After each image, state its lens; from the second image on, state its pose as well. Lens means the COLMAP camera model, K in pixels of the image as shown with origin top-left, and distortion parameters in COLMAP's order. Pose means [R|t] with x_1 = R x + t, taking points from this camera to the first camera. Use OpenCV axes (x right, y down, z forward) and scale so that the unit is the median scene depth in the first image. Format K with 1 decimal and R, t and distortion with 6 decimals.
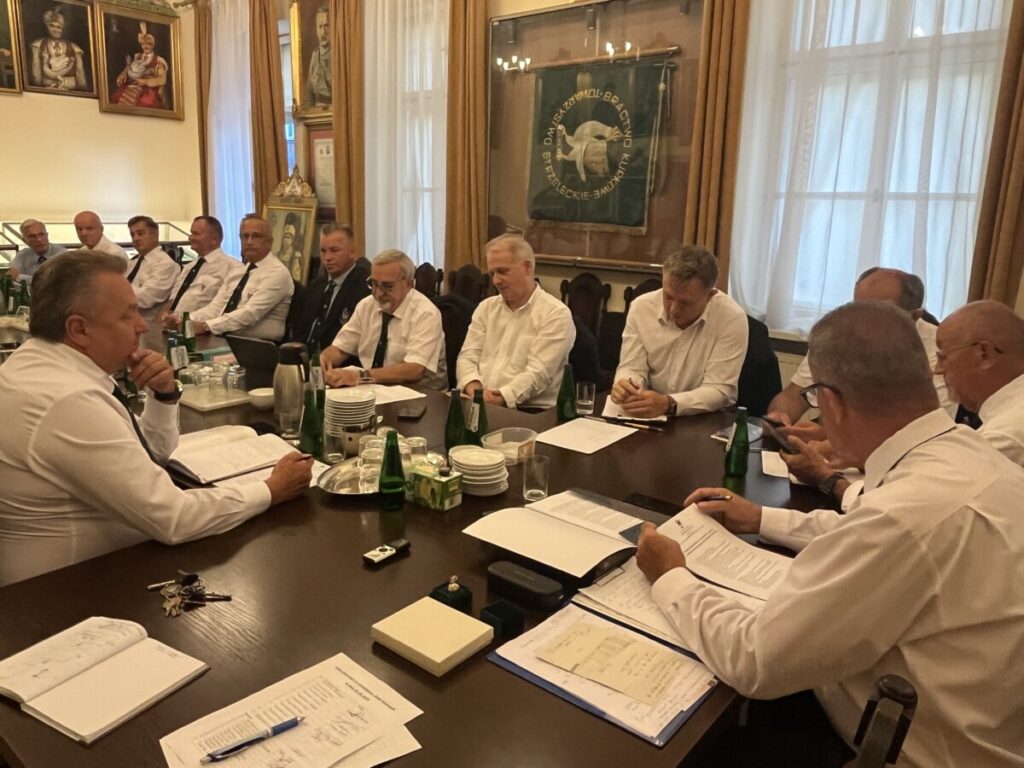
lens RADIAL K [[765.9, 0, 510.3], [0, 765.9, 381.6], [0, 0, 1]] dist [-0.005958, -0.003738]
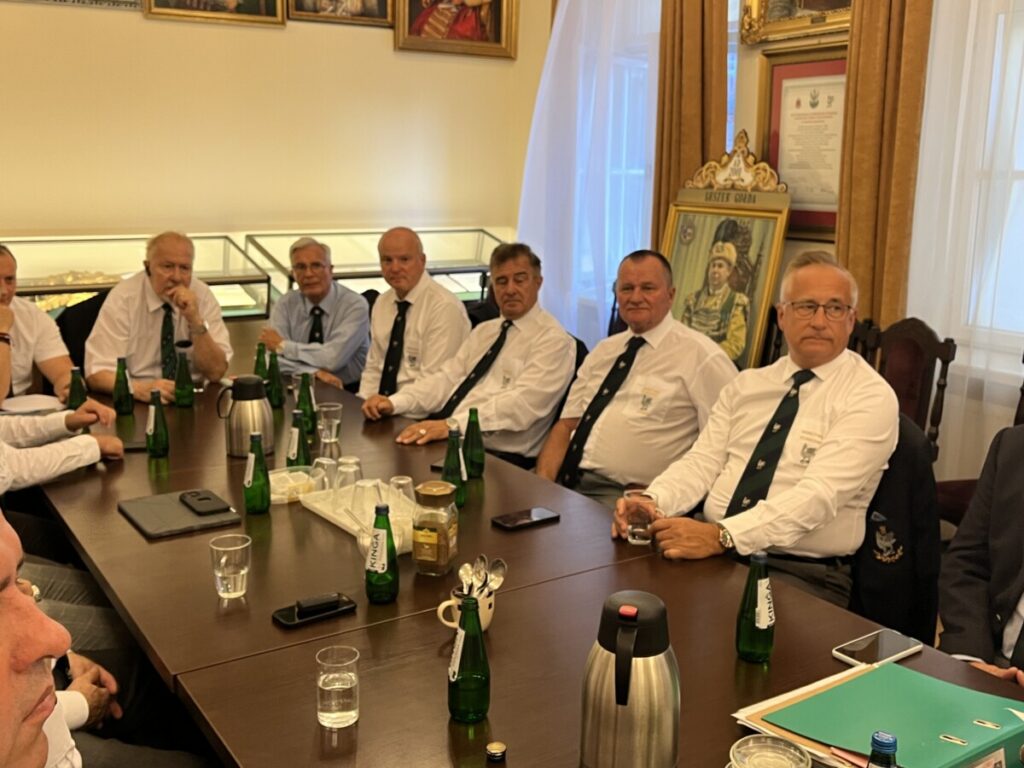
lens RADIAL K [[1015.2, 0, 511.0], [0, 1015.2, 388.7], [0, 0, 1]] dist [-0.010177, 0.000000]
pose [[0.957923, 0.046485, -0.283236, -0.253285], [-0.051593, 0.998612, -0.010597, -0.098365], [0.282350, 0.024764, 0.958992, 0.317122]]
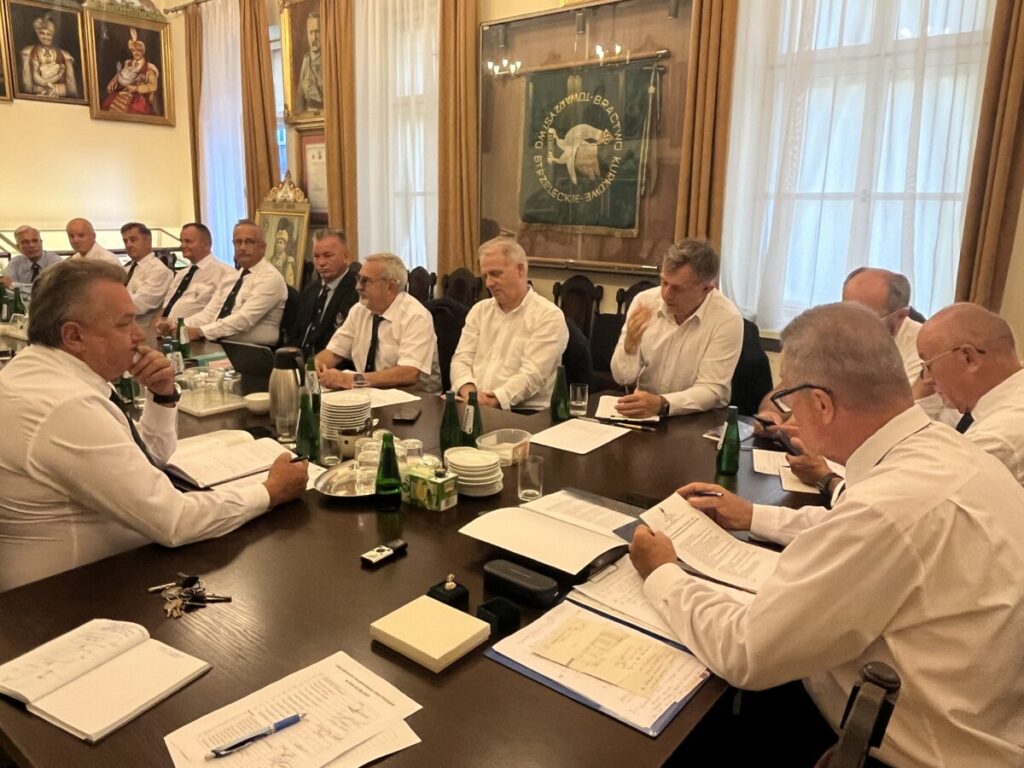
lens RADIAL K [[765.9, 0, 511.0], [0, 765.9, 383.3], [0, 0, 1]] dist [-0.005958, -0.003738]
pose [[0.999904, -0.010806, 0.008695, 0.000090], [0.010818, 0.999941, -0.001328, 0.000452], [-0.008681, 0.001422, 0.999961, -0.004786]]
